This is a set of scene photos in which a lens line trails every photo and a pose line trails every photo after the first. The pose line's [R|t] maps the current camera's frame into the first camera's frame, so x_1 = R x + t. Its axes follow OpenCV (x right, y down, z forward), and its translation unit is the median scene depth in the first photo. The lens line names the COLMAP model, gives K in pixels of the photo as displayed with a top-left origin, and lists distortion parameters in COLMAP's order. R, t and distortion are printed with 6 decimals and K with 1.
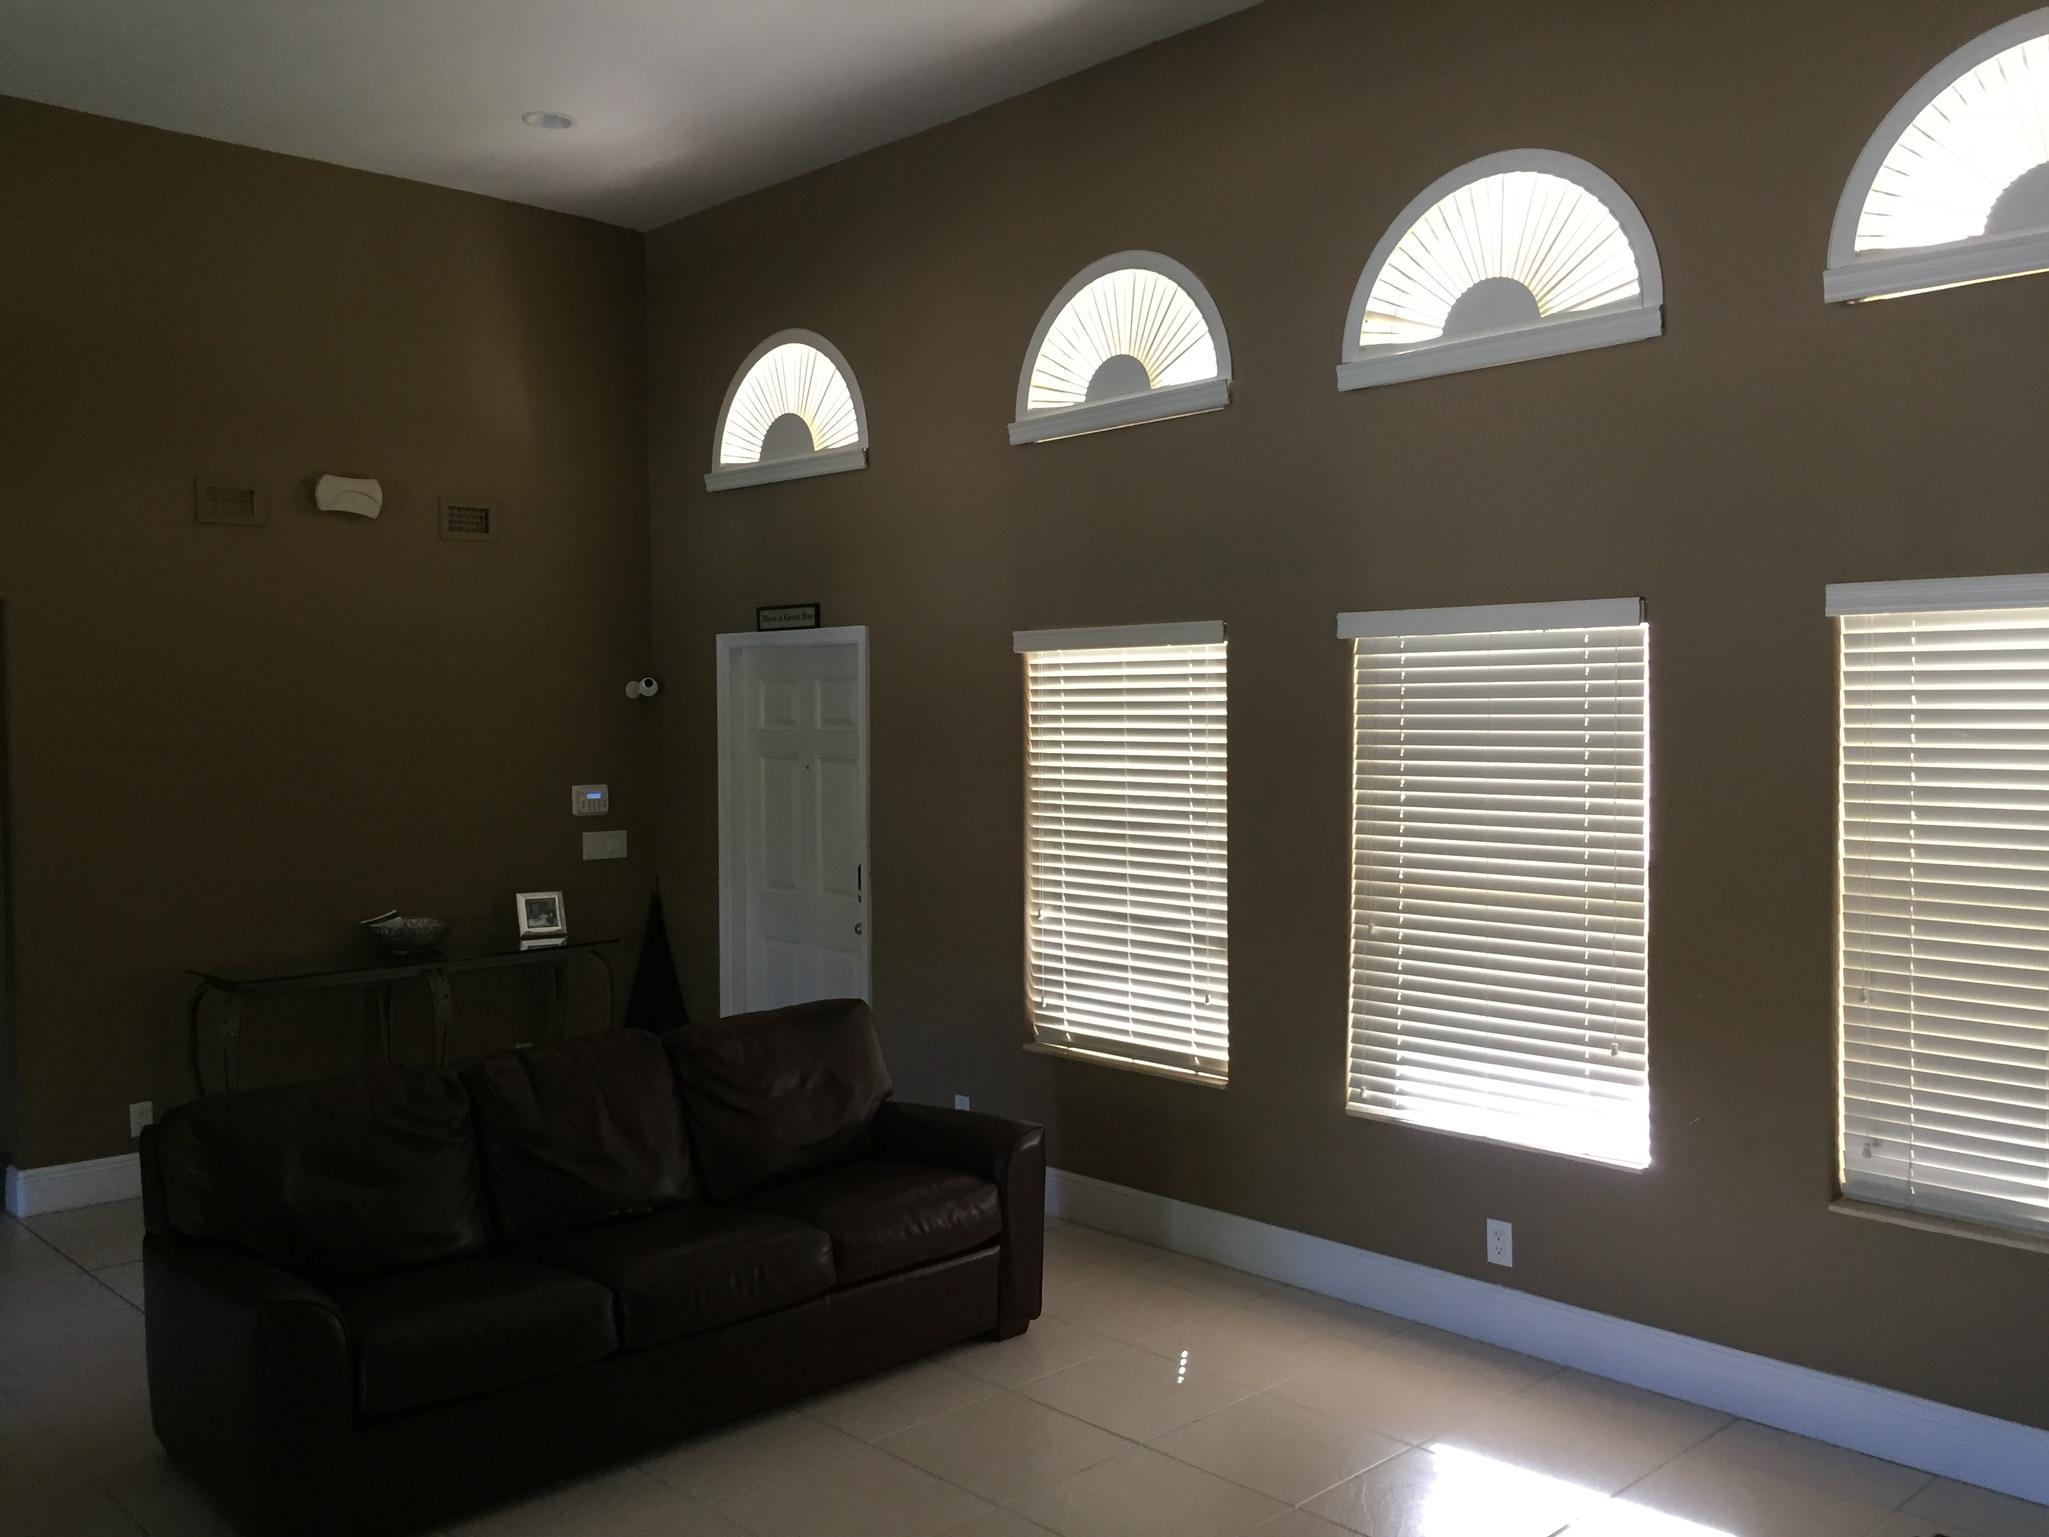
lens RADIAL K [[1761.3, 0, 1014.6], [0, 1761.3, 768.8], [0, 0, 1]] dist [0.062586, -0.094205]
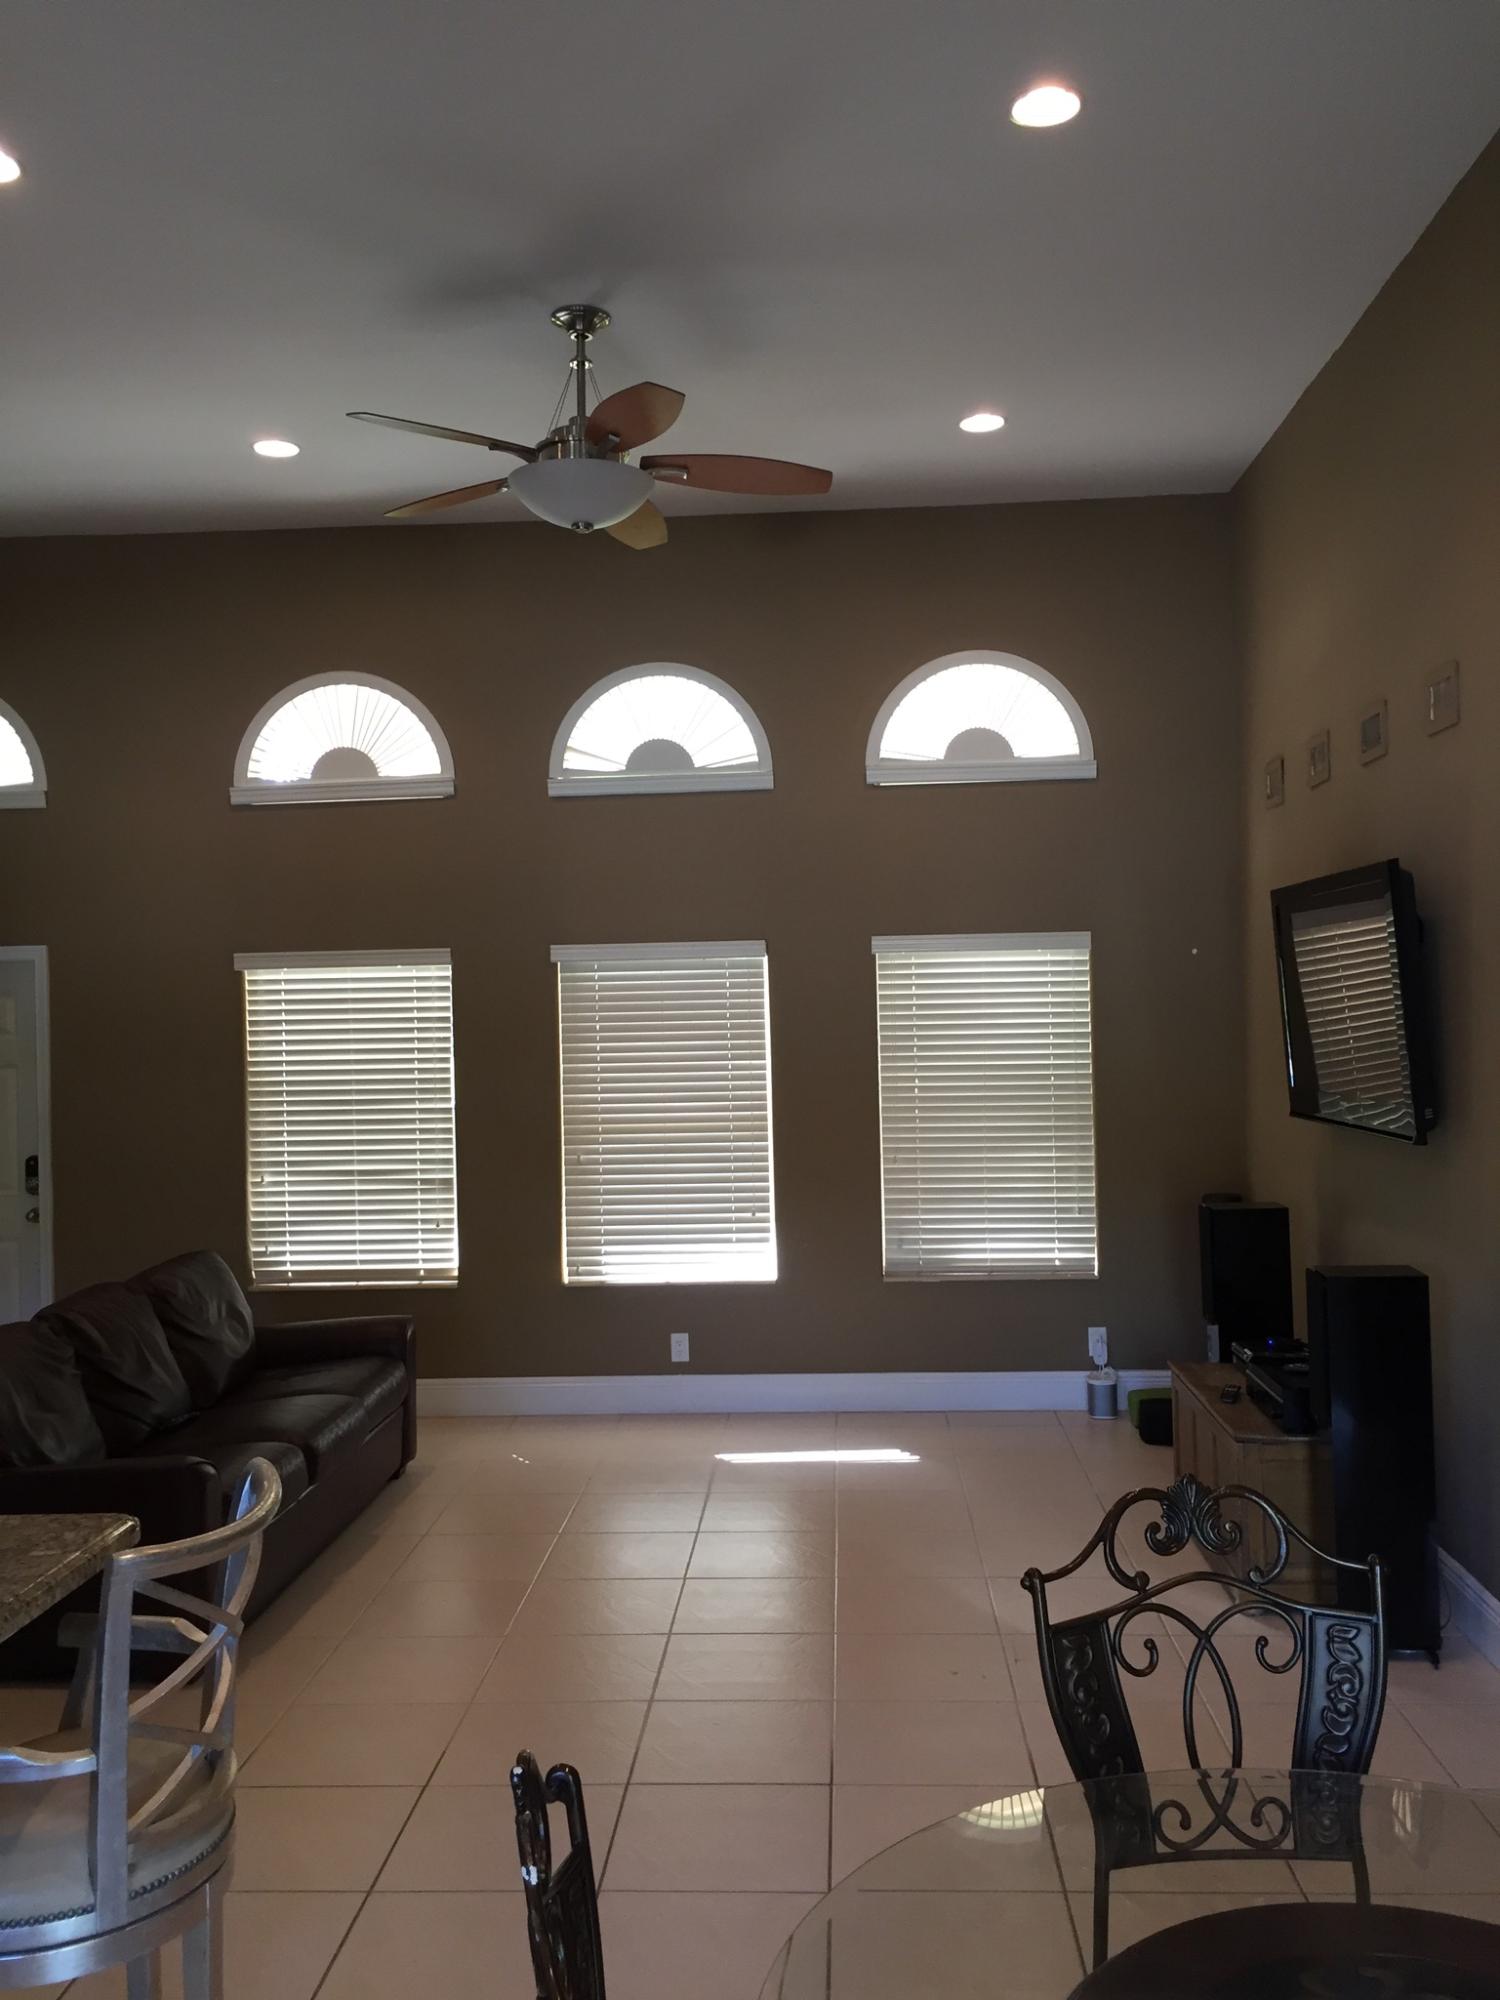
lens RADIAL K [[1719.2, 0, 746.8], [0, 1719.2, 999.3], [0, 0, 1]] dist [0.062586, -0.094205]
pose [[0.722906, -0.014542, 0.690793, -0.656135], [0.041919, 0.998860, -0.022842, -0.003348], [-0.689673, 0.045470, 0.722692, -0.141833]]
